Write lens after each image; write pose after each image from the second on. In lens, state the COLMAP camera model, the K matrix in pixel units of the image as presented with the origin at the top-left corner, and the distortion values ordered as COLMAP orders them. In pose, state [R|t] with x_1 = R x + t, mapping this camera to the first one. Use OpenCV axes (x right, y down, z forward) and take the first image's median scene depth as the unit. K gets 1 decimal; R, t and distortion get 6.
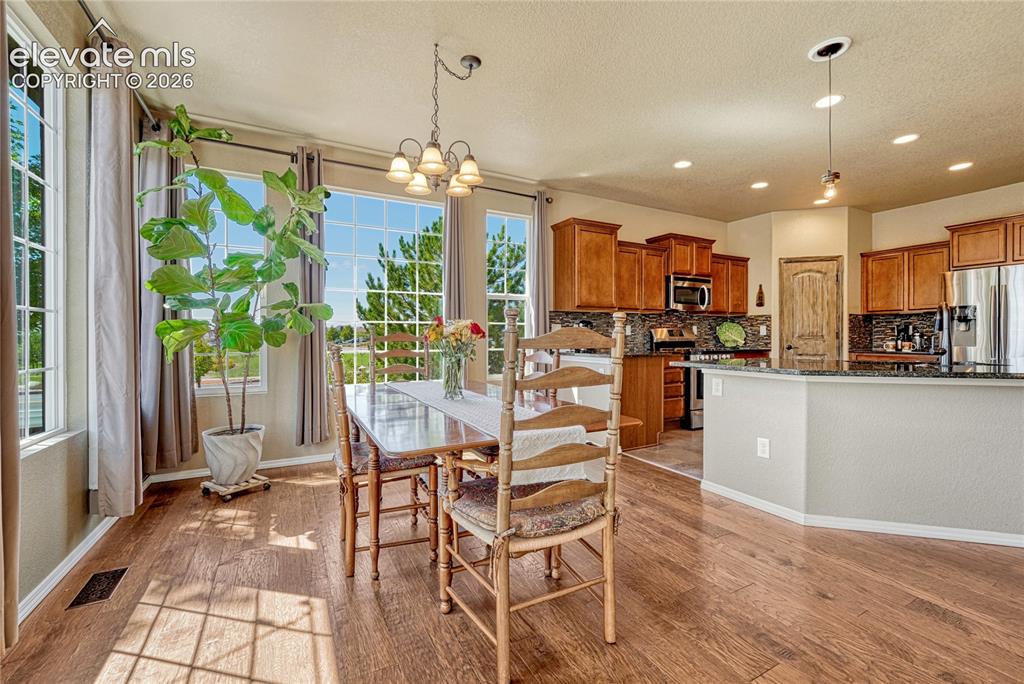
lens RADIAL K [[427.8, 0, 511.4], [0, 427.8, 336.9], [0, 0, 1]] dist [-0.006322, -0.000276]
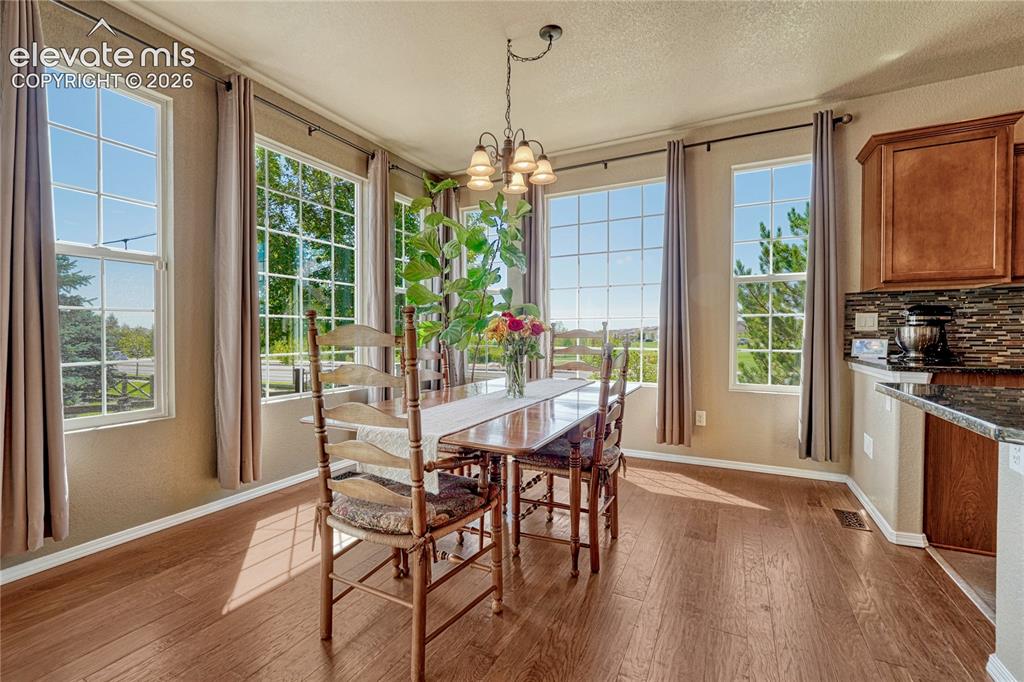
lens RADIAL K [[443.1, 0, 506.3], [0, 443.1, 341.4], [0, 0, 1]] dist [-0.003122, -0.000503]
pose [[0.568611, 0.016144, -0.822448, 0.324596], [0.000747, 0.999797, 0.020142, -0.001743], [0.822606, -0.012067, 0.568484, 0.191392]]
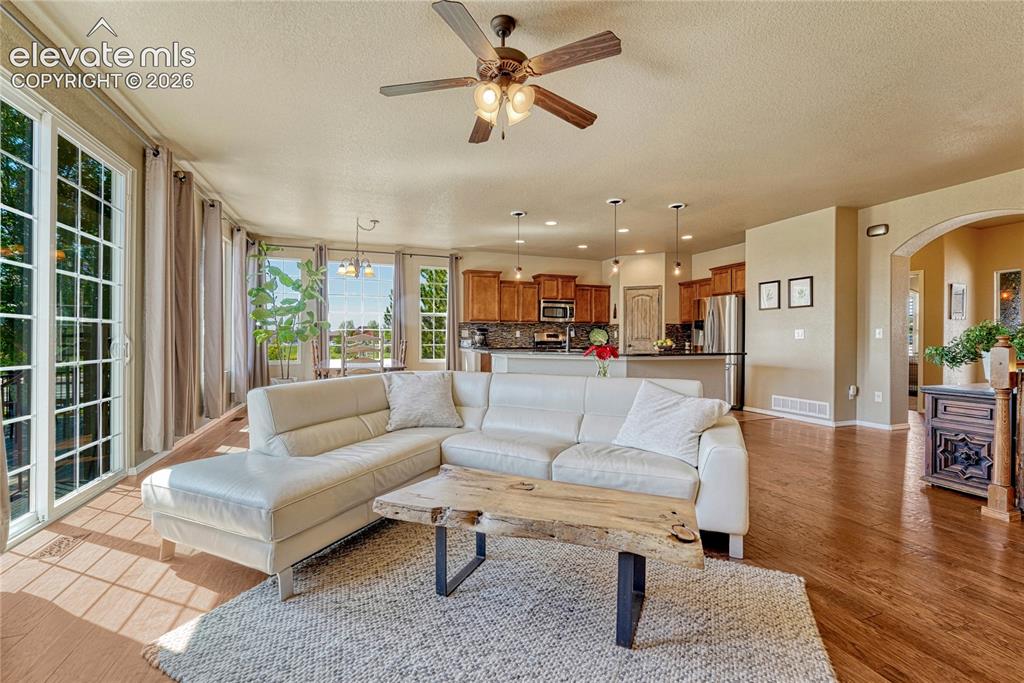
lens RADIAL K [[434.9, 0, 512.2], [0, 434.9, 337.1], [0, 0, 1]] dist [-0.003259, -0.000204]
pose [[0.990561, 0.006104, -0.136935, 0.505825], [-0.006384, 0.999978, -0.001601, -0.001022], [0.136923, 0.002460, 0.990579, -0.655152]]
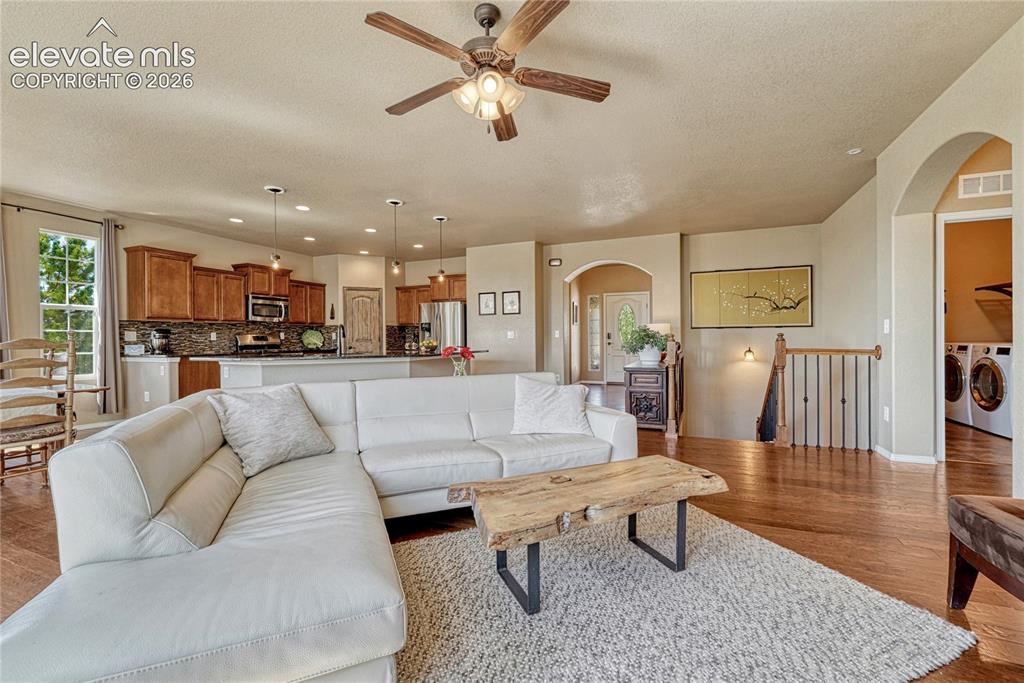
lens RADIAL K [[427.8, 0, 511.4], [0, 427.8, 336.4], [0, 0, 1]] dist [-0.006322, -0.000276]
pose [[0.778509, -0.002029, 0.627630, 0.180406], [0.007842, 0.999948, -0.006495, -0.000288], [-0.627584, 0.009978, 0.778485, -0.554995]]
